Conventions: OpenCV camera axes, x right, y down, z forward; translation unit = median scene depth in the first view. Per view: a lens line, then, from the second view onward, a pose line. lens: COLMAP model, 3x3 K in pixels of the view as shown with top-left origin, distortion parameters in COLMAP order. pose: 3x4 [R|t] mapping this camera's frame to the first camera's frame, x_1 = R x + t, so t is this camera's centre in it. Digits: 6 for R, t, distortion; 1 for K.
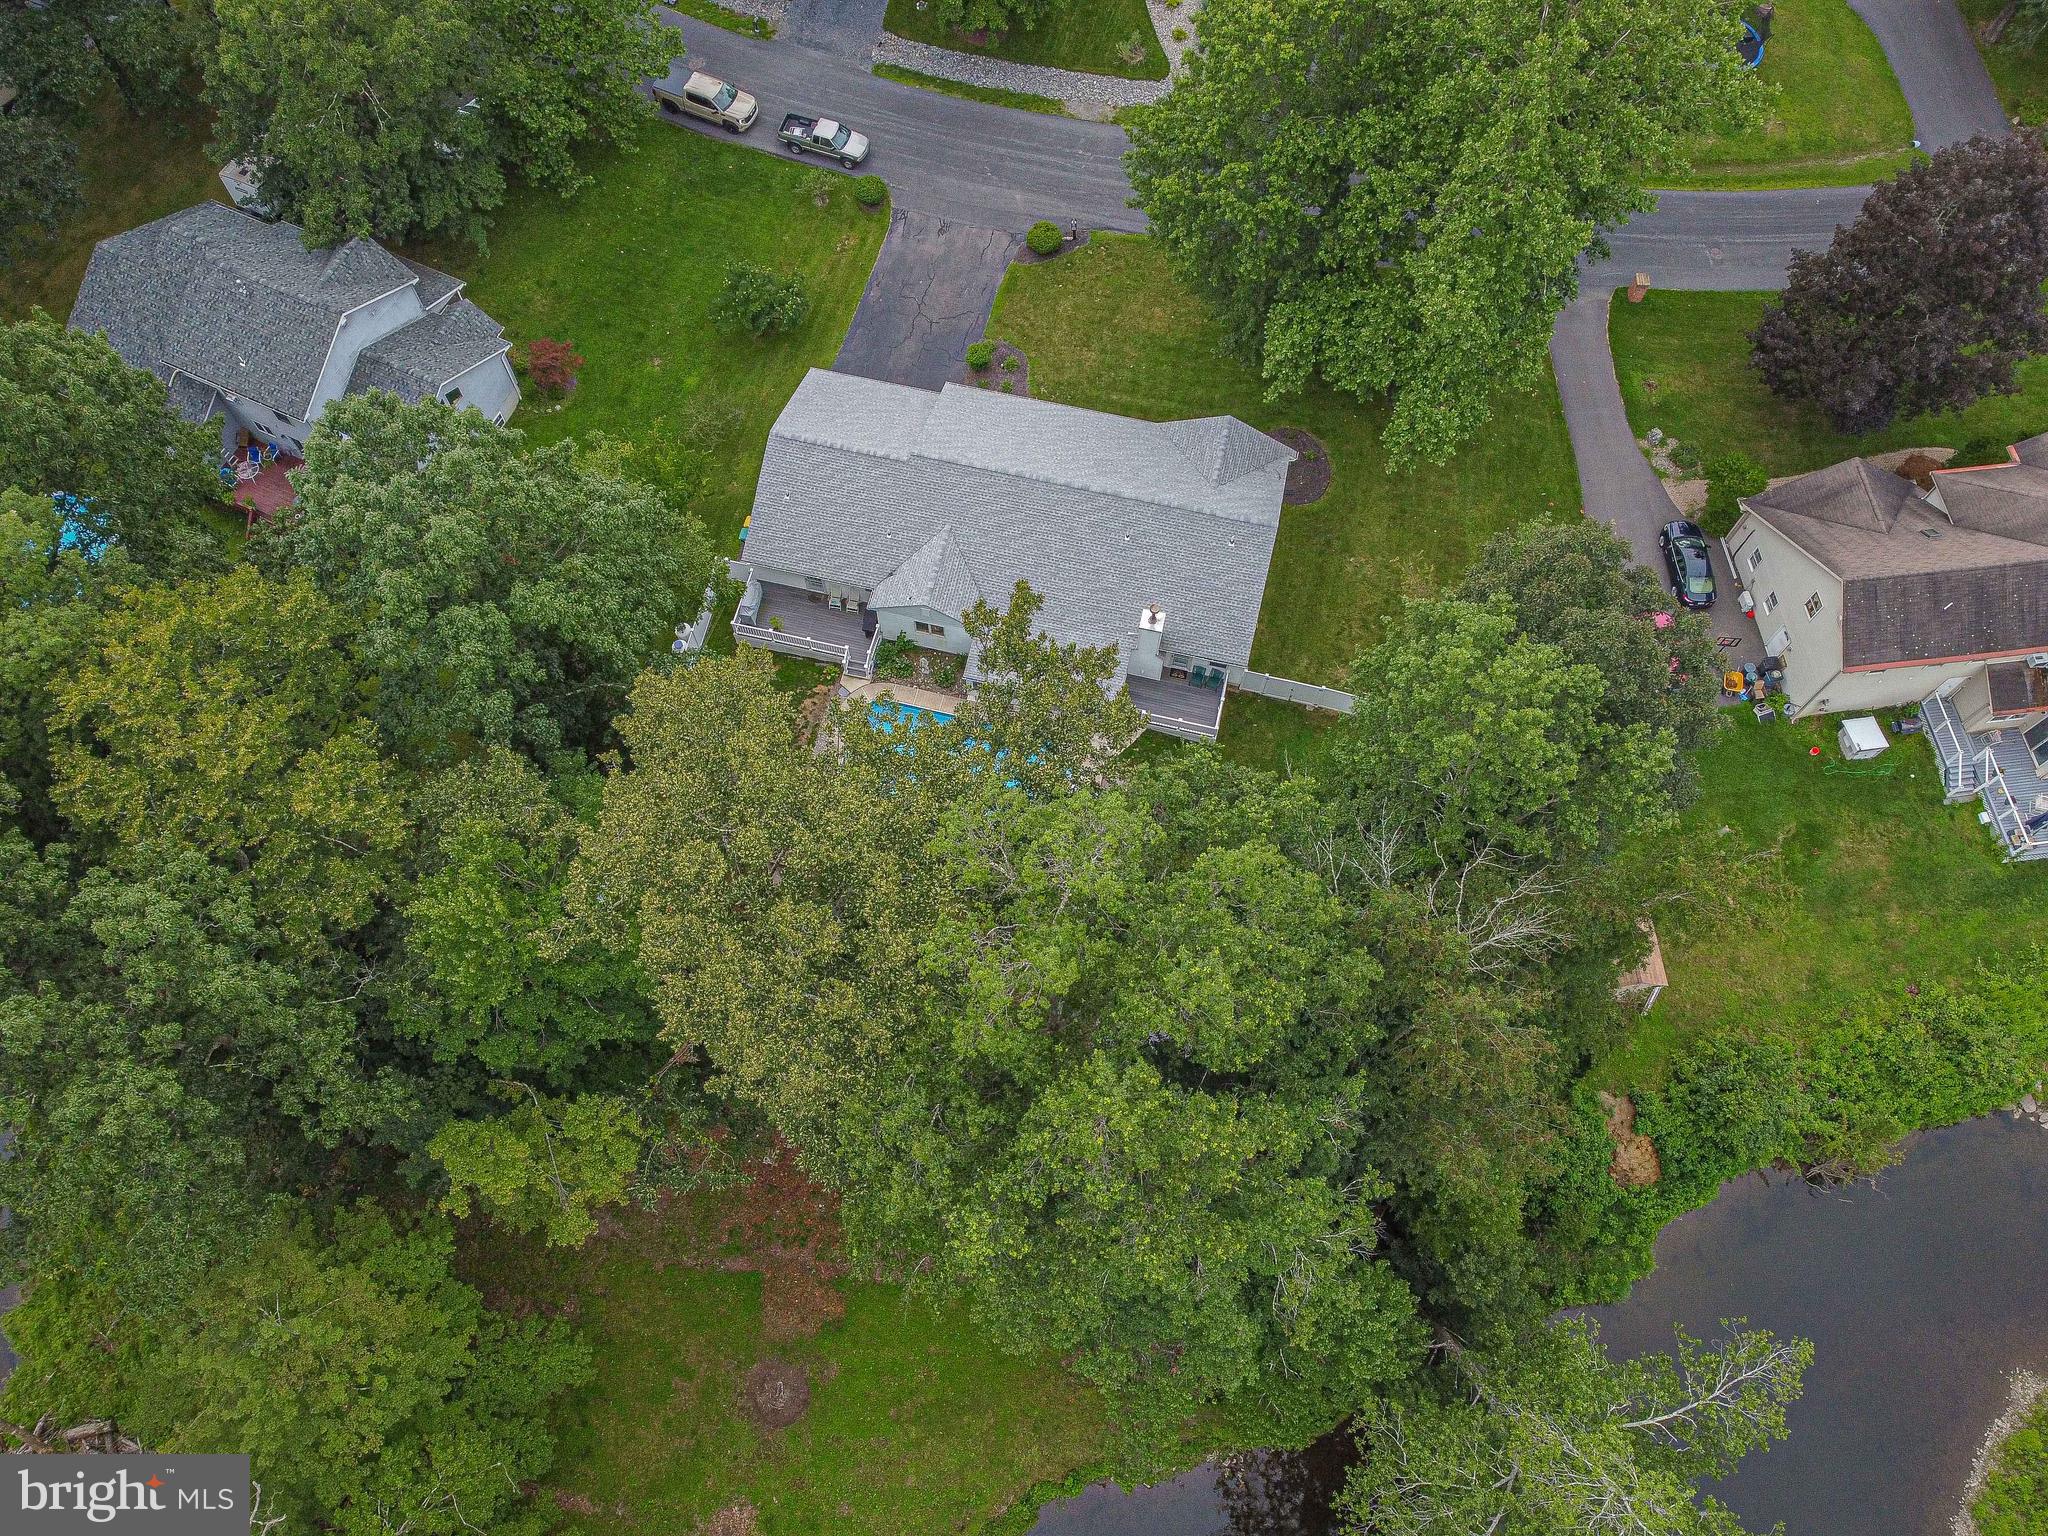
lens RADIAL K [[1546.8, 0, 1021.2], [0, 1546.8, 767.4], [0, 0, 1]] dist [0.003970, 0.000974]
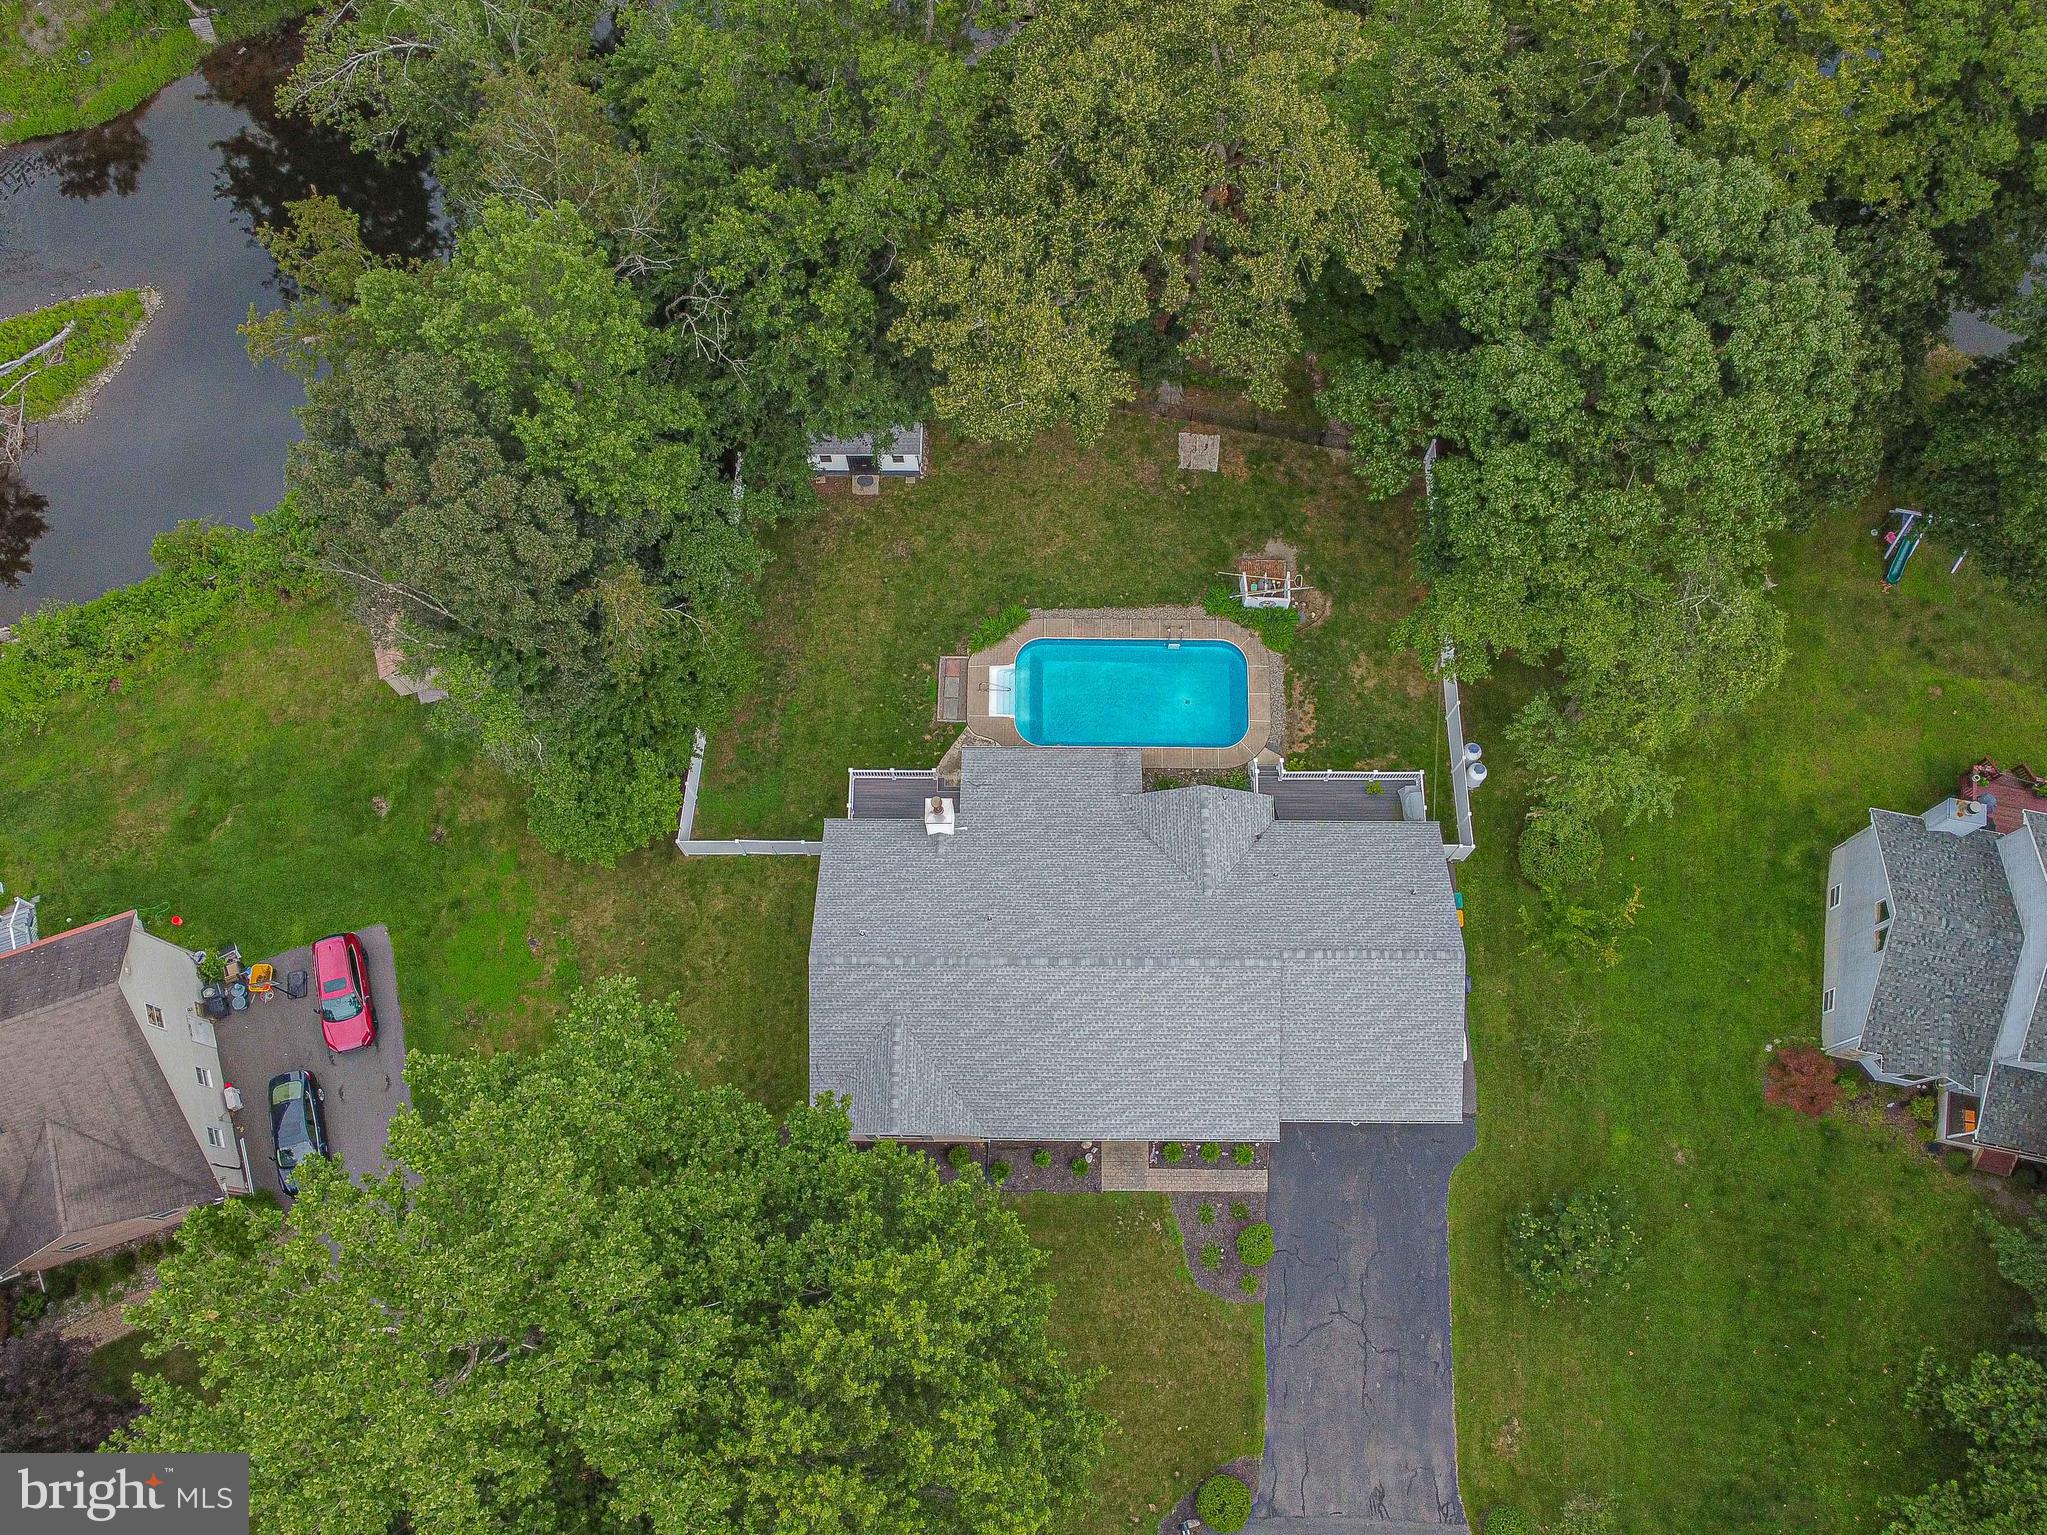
lens RADIAL K [[1546.1, 0, 1021.1], [0, 1546.1, 768.2], [0, 0, 1]] dist [0.003970, 0.000974]
pose [[-0.973834, 0.219893, -0.057397, 0.076595], [-0.203094, -0.728732, 0.653990, -0.591545], [0.101981, 0.648534, 0.754323, 0.320710]]
